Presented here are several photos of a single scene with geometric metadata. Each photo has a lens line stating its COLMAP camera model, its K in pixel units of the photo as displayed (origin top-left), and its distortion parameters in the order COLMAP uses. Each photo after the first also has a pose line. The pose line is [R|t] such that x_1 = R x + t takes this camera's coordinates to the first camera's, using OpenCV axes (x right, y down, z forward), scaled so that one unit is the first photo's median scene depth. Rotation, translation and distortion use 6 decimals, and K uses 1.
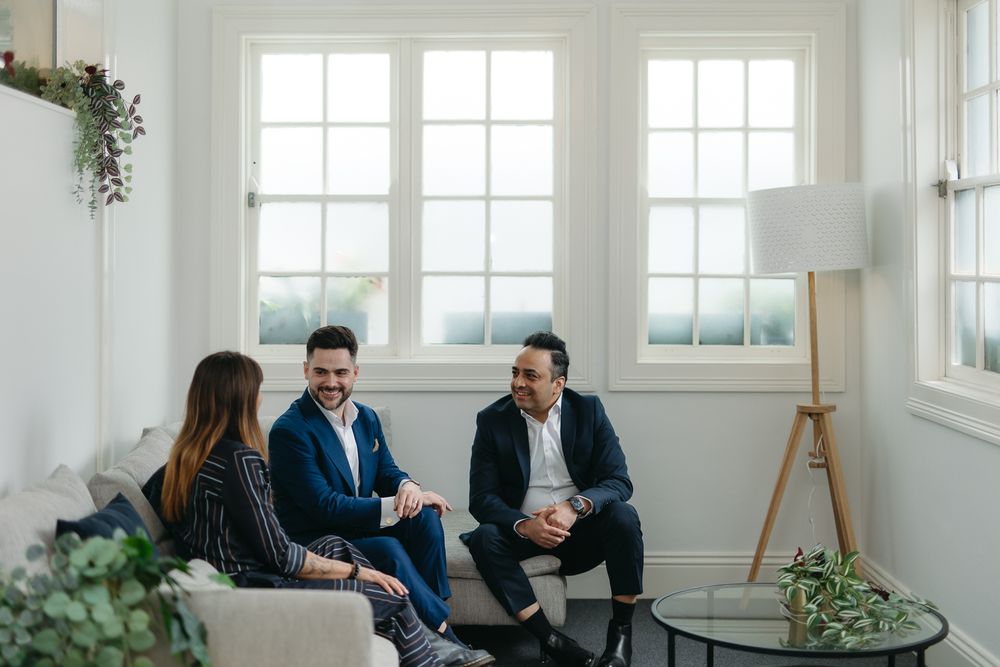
lens RADIAL K [[1472.1, 0, 500.0], [0, 1472.1, 333.5], [0, 0, 1]] dist [0.033920, 0.011106]
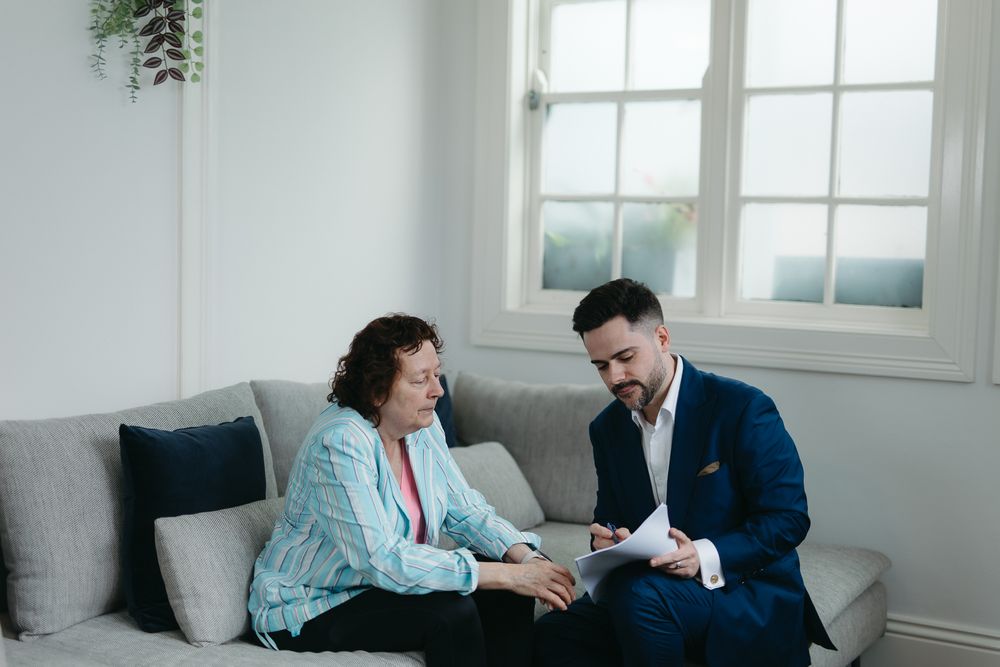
lens RADIAL K [[1472.1, 0, 500.0], [0, 1472.1, 333.5], [0, 0, 1]] dist [0.033920, 0.011106]
pose [[0.853893, 0.062087, -0.516731, 0.254654], [-0.050511, 0.998058, 0.036451, 0.004430], [0.517991, -0.005025, 0.855371, 0.385480]]
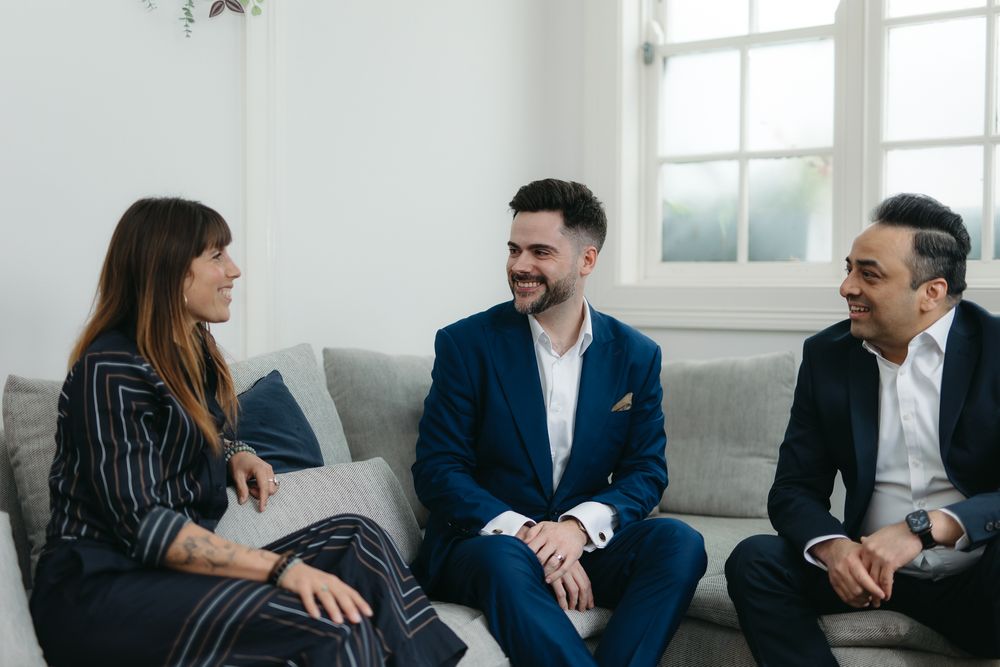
lens RADIAL K [[1472.1, 0, 500.0], [0, 1472.1, 333.5], [0, 0, 1]] dist [0.033920, 0.011106]
pose [[0.780532, 0.022980, -0.624693, 0.247031], [-0.037621, 0.999240, -0.010247, 0.059260], [0.623982, 0.031500, 0.780803, 0.482361]]
